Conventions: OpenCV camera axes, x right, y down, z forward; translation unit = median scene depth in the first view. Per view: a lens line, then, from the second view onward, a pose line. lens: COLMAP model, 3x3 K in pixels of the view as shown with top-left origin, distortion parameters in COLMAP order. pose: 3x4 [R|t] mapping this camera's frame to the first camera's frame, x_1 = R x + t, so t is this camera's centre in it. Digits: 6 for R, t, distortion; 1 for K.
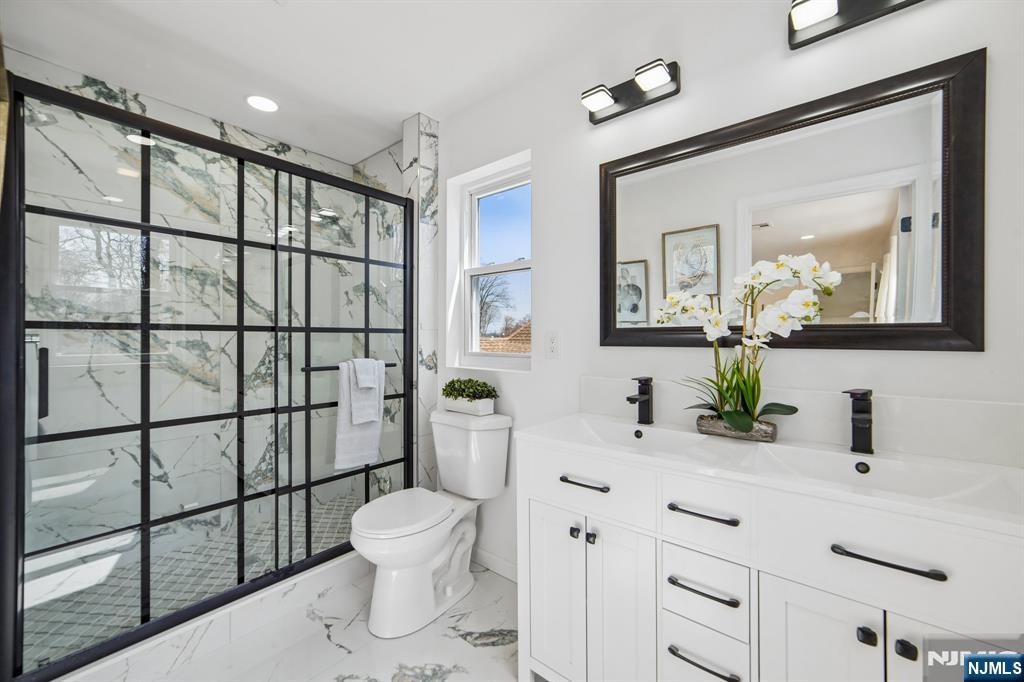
lens RADIAL K [[405.8, 0, 506.0], [0, 405.8, 344.8], [0, 0, 1]] dist [-0.004941, 0.001170]
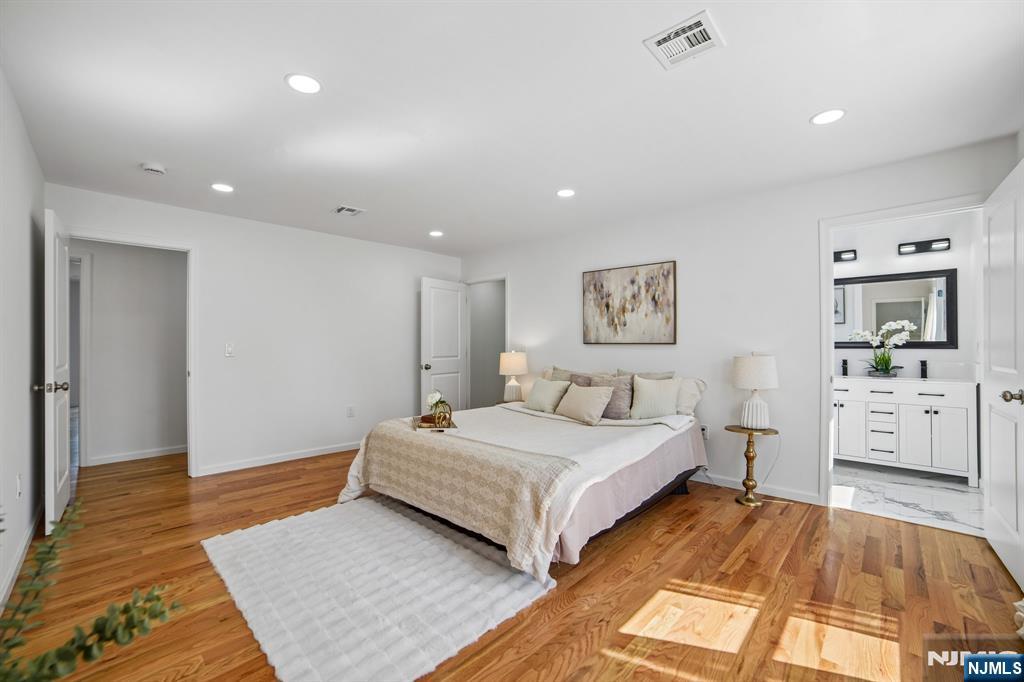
lens RADIAL K [[427.6, 0, 517.7], [0, 427.6, 346.3], [0, 0, 1]] dist [-0.001977, 0.000401]
pose [[0.999826, -0.003347, -0.018374, -2.337569], [0.003148, 0.999936, -0.010839, 0.017152], [0.018409, 0.010779, 0.999772, -2.516190]]
